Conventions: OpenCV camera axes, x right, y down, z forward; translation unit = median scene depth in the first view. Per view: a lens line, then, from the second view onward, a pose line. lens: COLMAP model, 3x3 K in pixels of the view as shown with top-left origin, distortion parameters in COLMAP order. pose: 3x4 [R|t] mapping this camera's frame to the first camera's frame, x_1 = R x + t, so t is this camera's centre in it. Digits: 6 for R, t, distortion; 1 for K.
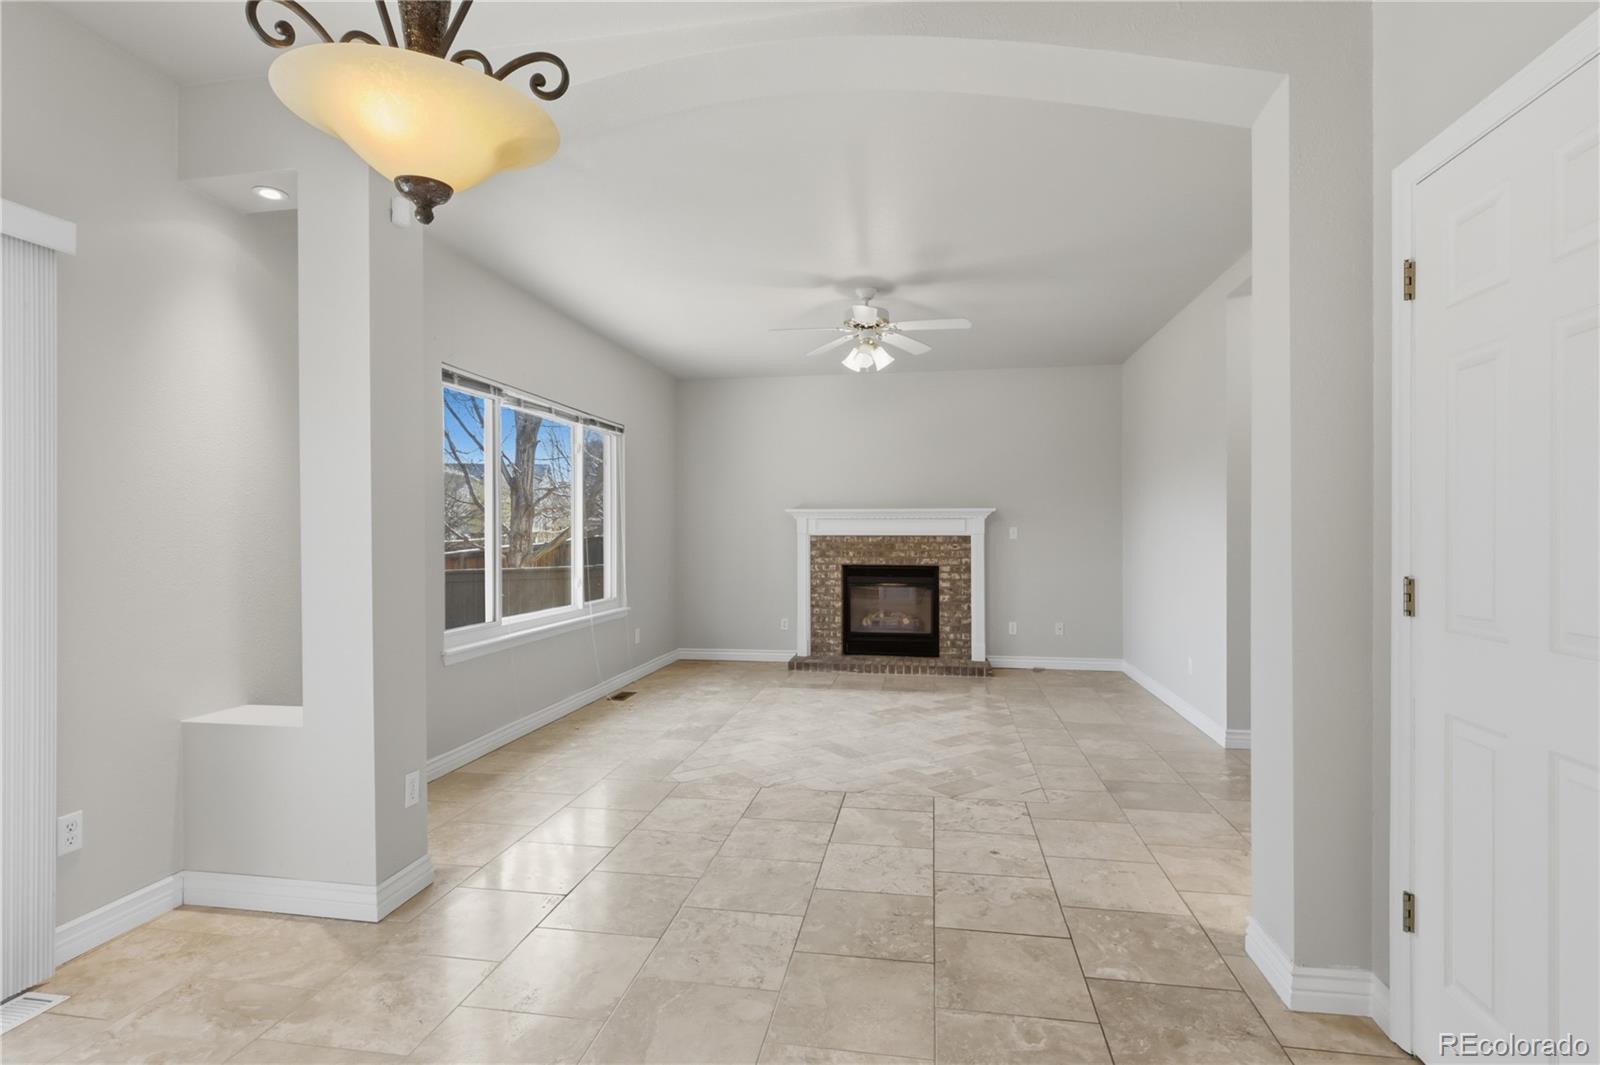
lens RADIAL K [[757.9, 0, 798.8], [0, 757.9, 543.6], [0, 0, 1]] dist [-0.000543, -0.000025]
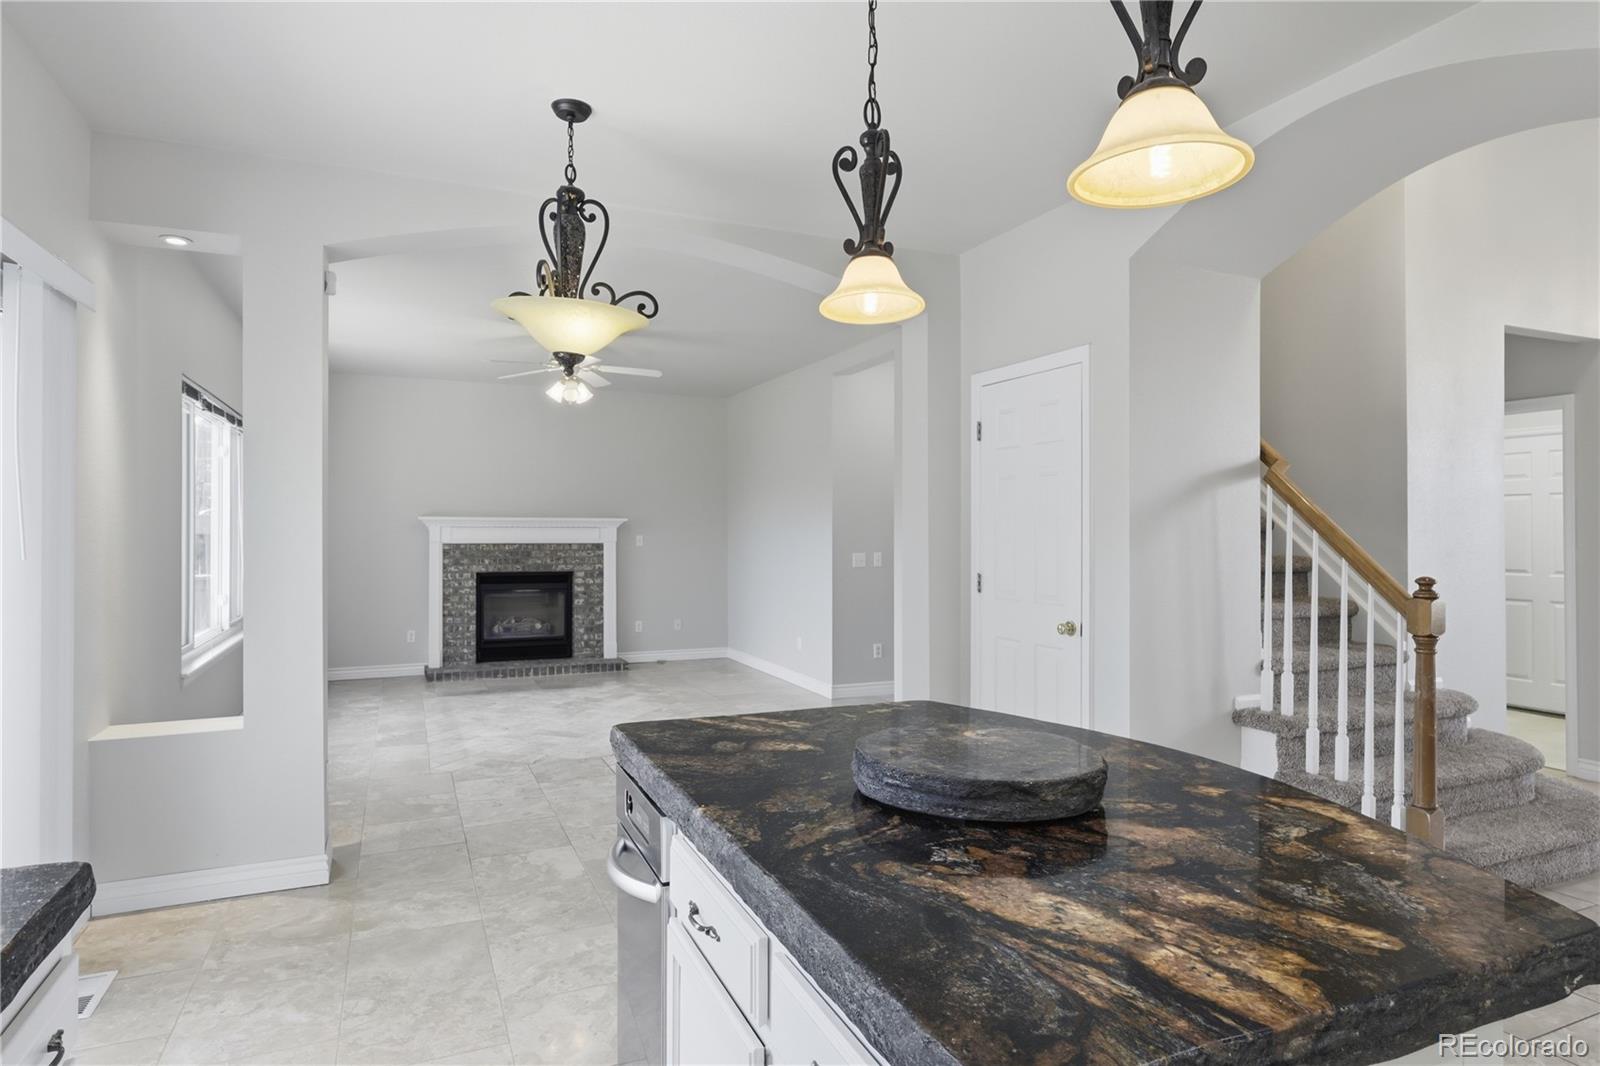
lens RADIAL K [[836.7, 0, 762.9], [0, 836.7, 535.1], [0, 0, 1]] dist [-0.000368, 0.000105]
pose [[0.856453, 0.000144, 0.516225, -0.207260], [0.005662, 0.999937, -0.009673, -0.009725], [-0.516194, 0.011207, 0.856398, -0.153820]]
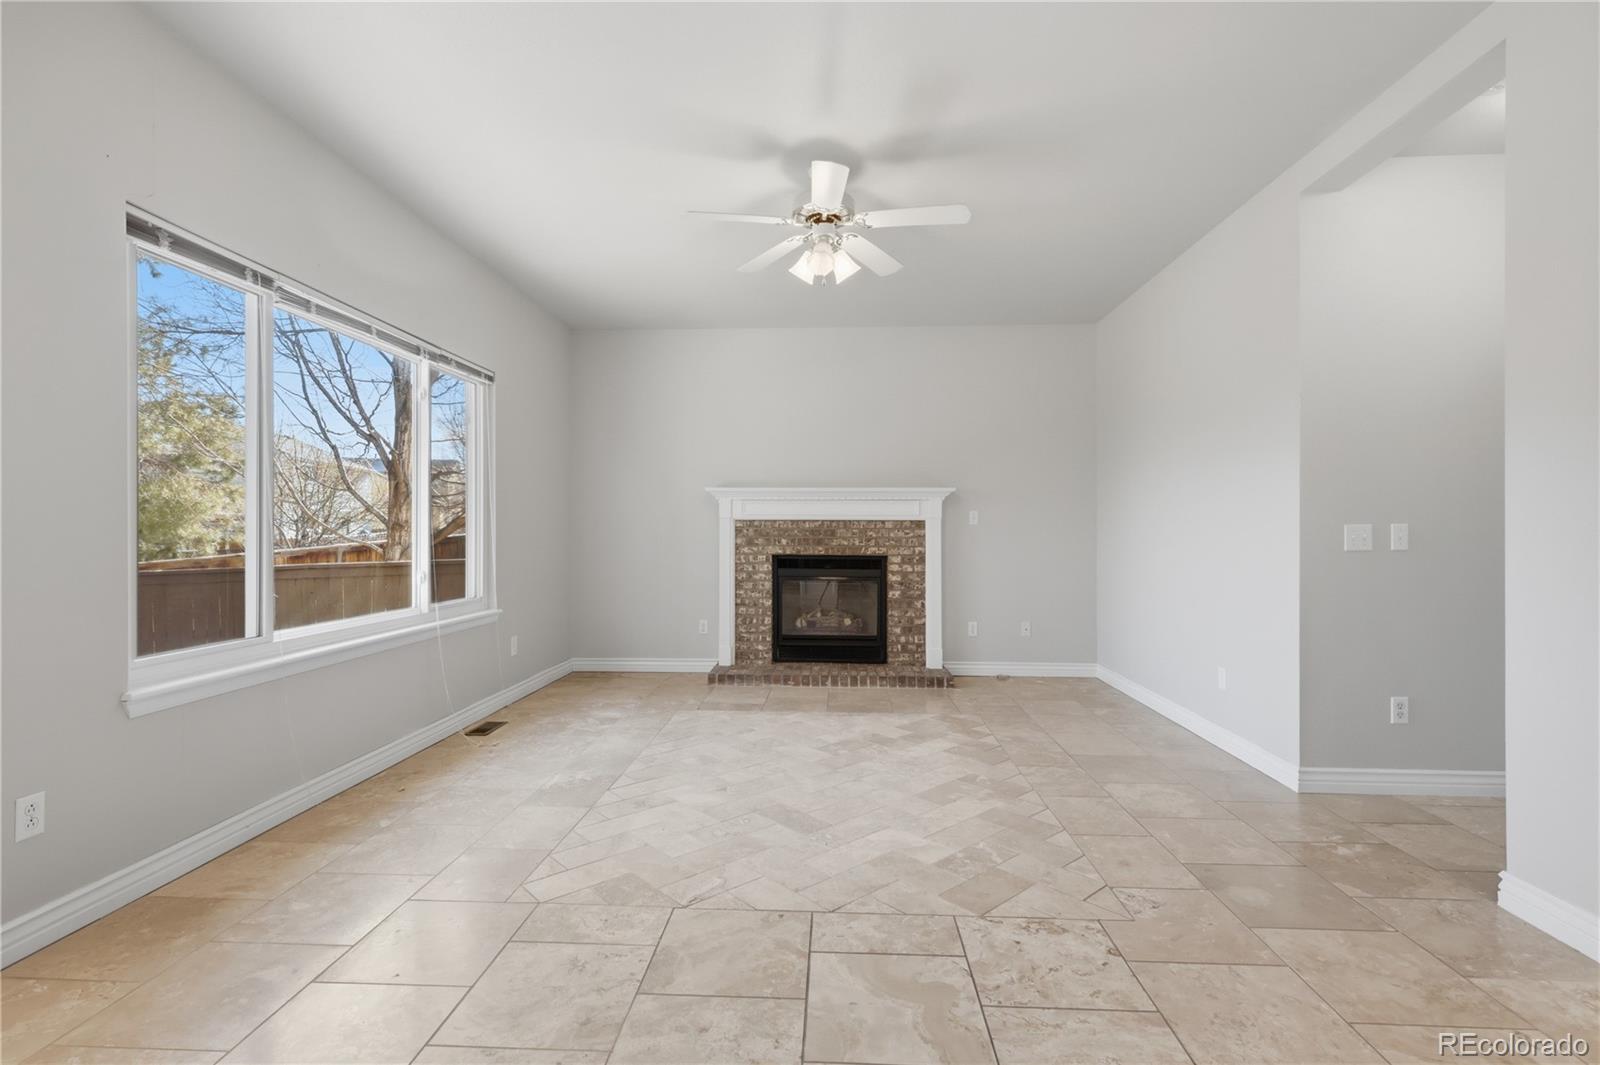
lens RADIAL K [[746.8, 0, 800.0], [0, 746.8, 532.5], [0, 0, 1]] dist [-0.001764, 0.001061]
pose [[0.993260, 0.002605, 0.115879, -0.009624], [-0.001510, 0.999953, -0.009537, 0.011951], [-0.115898, 0.009298, 0.993218, 0.196337]]
